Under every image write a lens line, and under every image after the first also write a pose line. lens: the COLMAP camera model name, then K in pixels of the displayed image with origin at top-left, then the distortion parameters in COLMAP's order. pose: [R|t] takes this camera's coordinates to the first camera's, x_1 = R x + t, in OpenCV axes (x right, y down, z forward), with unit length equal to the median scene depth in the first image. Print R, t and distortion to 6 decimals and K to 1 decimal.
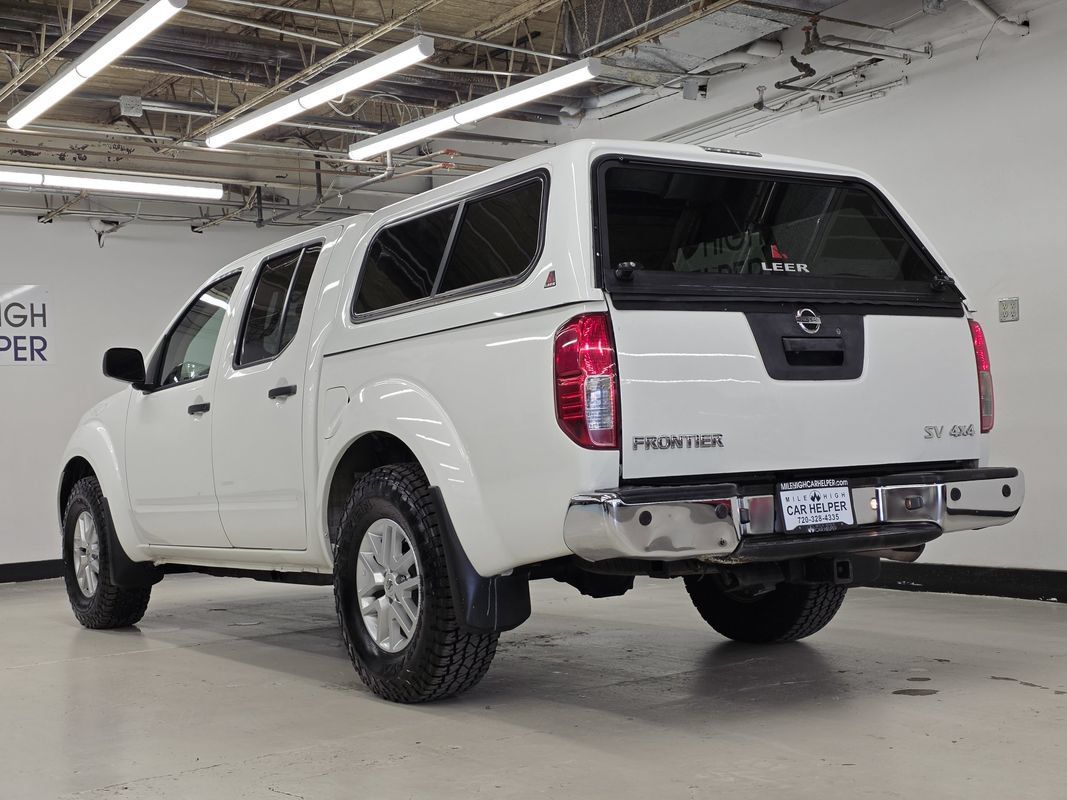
lens RADIAL K [[1405.5, 0, 540.0], [0, 1405.5, 392.1], [0, 0, 1]] dist [0.086343, 0.000000]
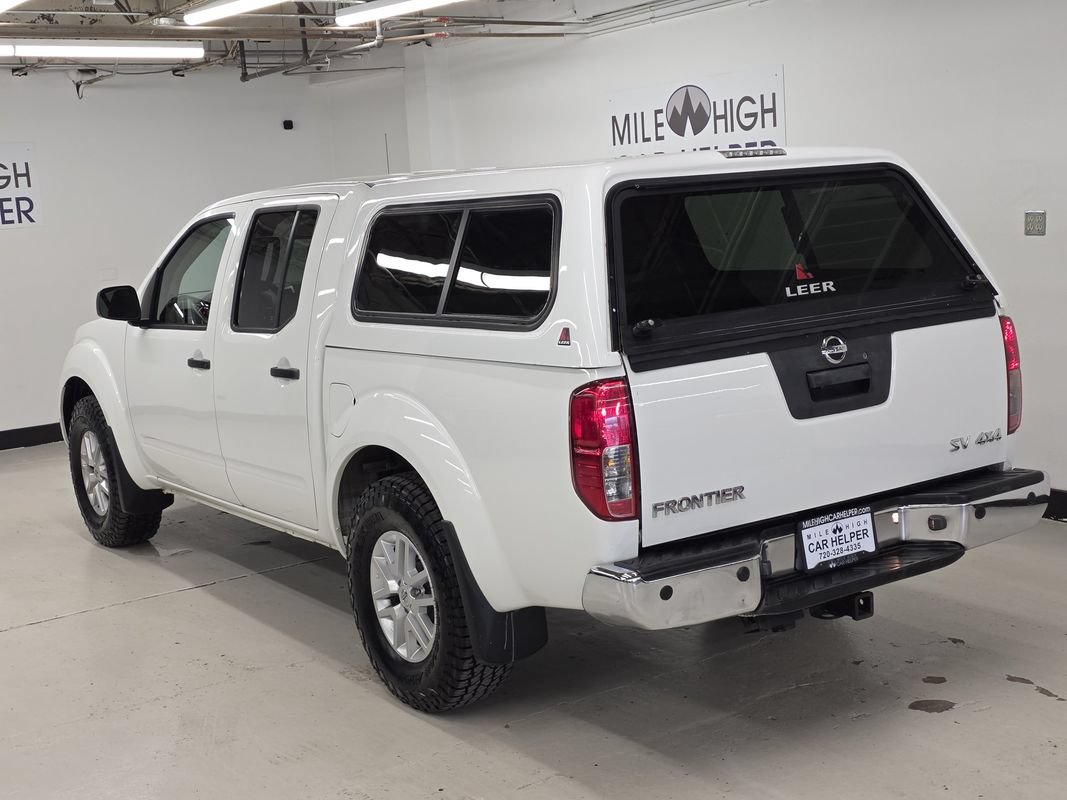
lens RADIAL K [[1406.6, 0, 525.6], [0, 1406.6, 405.8], [0, 0, 1]] dist [0.076036, 0.000000]
pose [[0.999781, -0.018565, -0.009614, -0.009433], [0.020073, 0.980939, 0.193275, -0.194776], [0.005843, -0.193426, 0.981098, 0.052187]]
